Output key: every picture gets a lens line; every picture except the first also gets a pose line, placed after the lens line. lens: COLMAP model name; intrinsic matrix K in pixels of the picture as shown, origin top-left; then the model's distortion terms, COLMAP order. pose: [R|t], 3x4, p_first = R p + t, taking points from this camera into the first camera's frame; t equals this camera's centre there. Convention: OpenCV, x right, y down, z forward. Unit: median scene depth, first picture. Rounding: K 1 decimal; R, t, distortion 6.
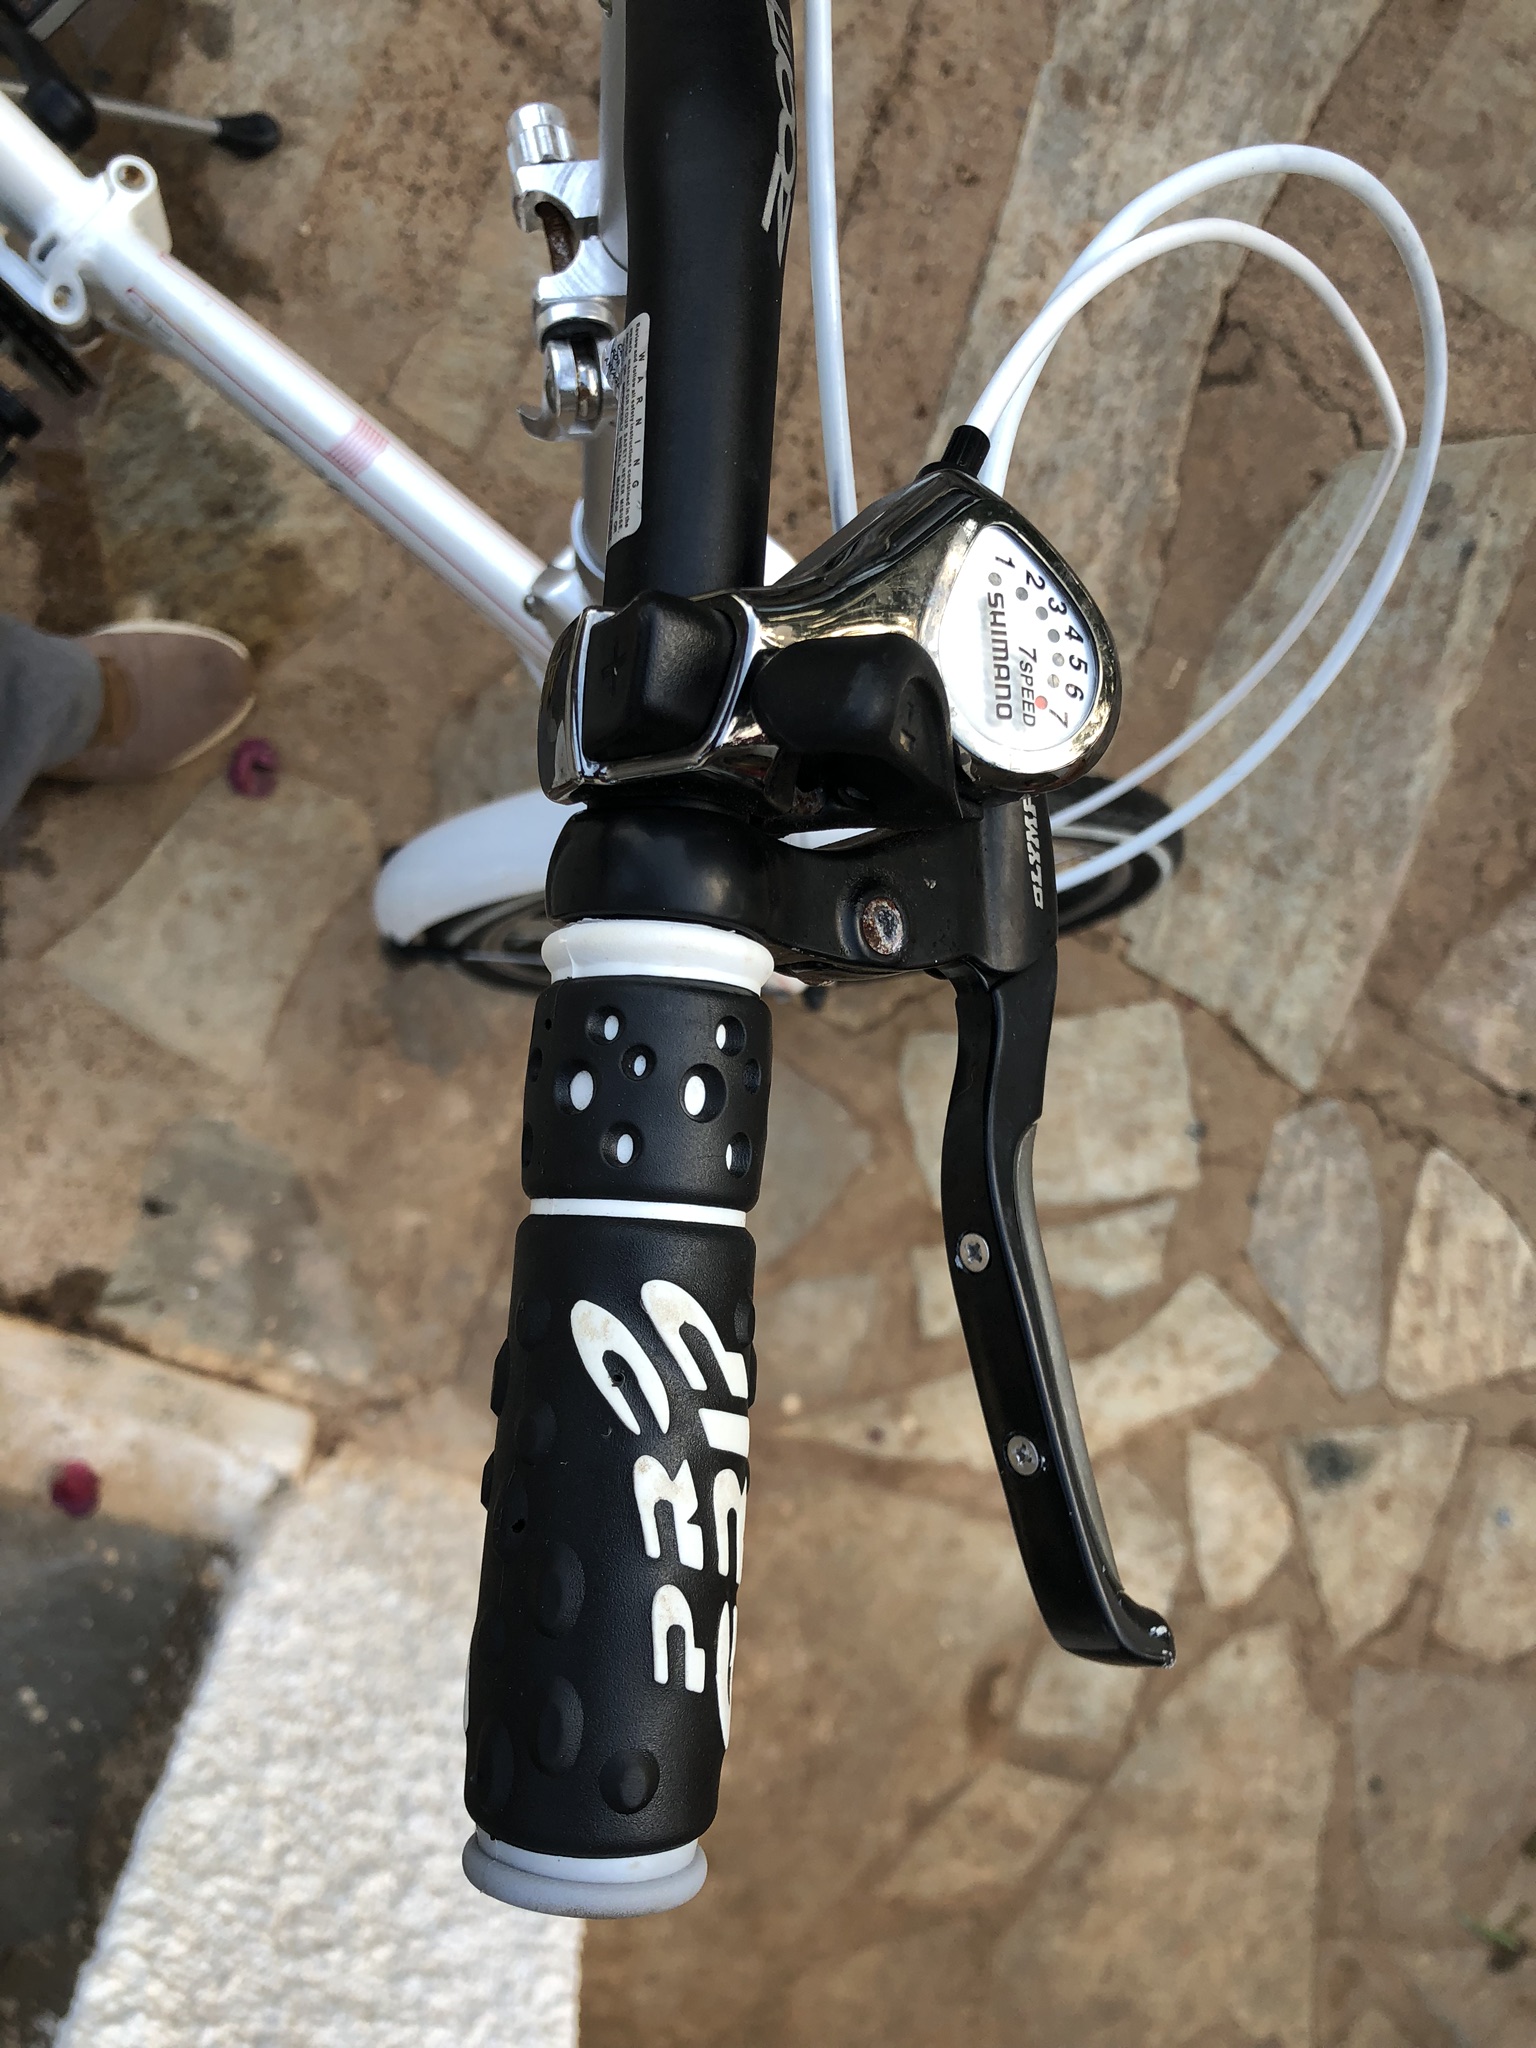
lens RADIAL K [[1662.7, 0, 769.4], [0, 1662.7, 1024.7], [0, 0, 1]] dist [0.003893, 0.016230]
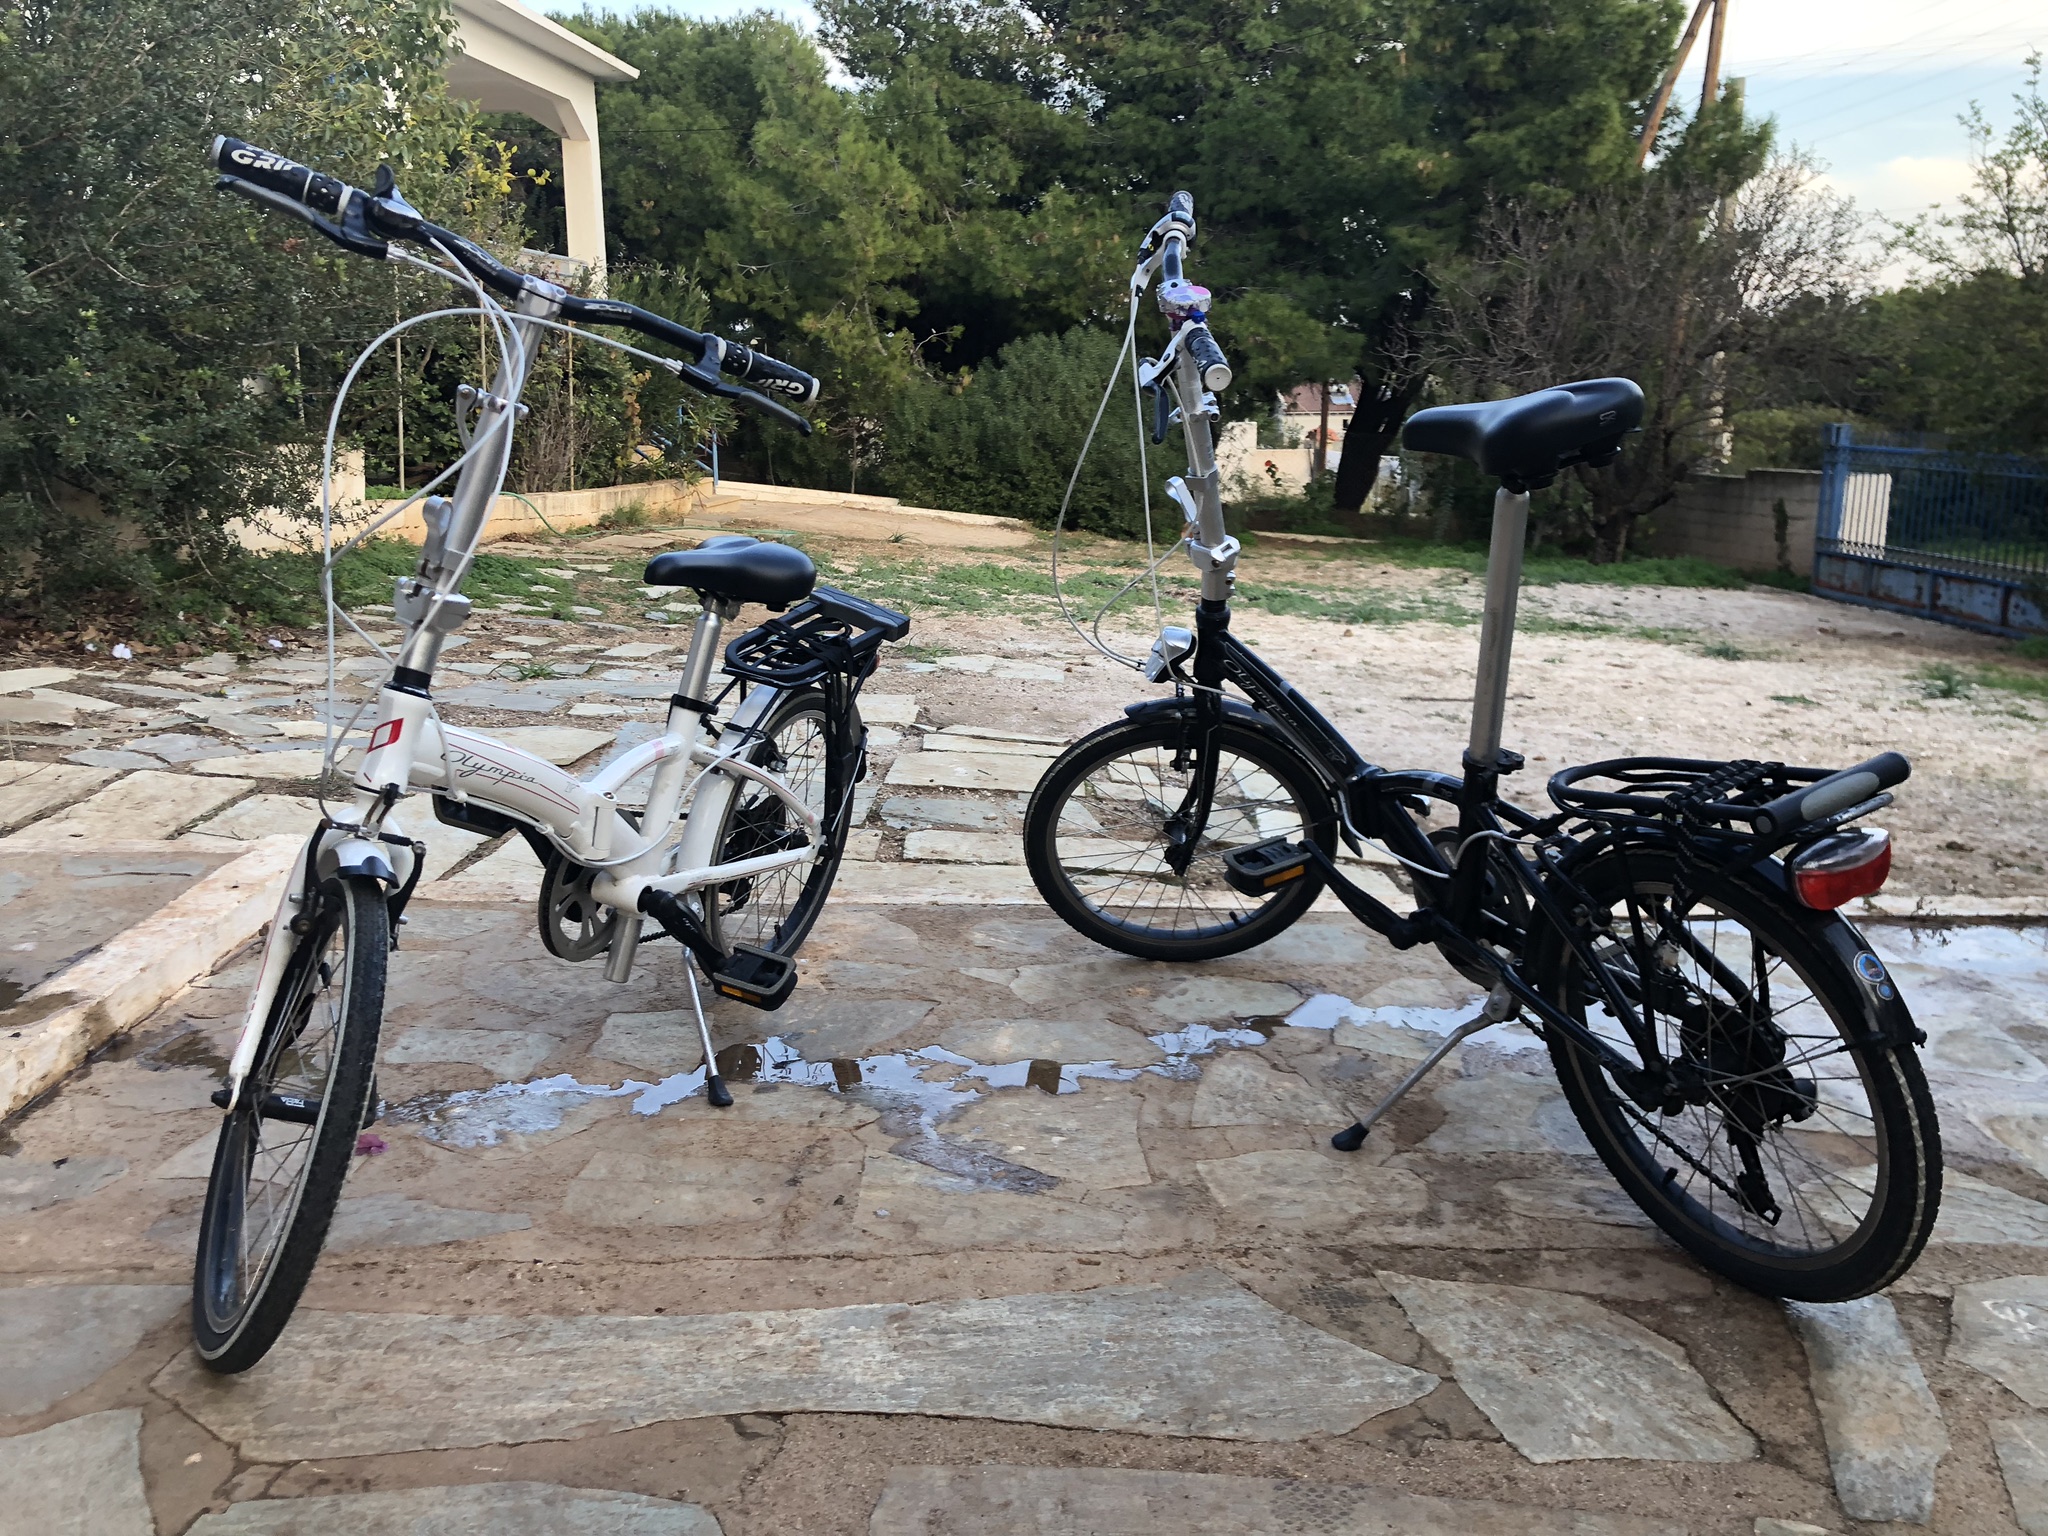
lens RADIAL K [[1662.7, 0, 1014.2], [0, 1662.7, 768.8], [0, 0, 1]] dist [0.003893, 0.016230]
pose [[0.392294, 0.125564, -0.911229, 1.425604], [-0.905888, -0.119142, -0.406413, -0.020125], [-0.159597, 0.984906, 0.067008, 0.423545]]
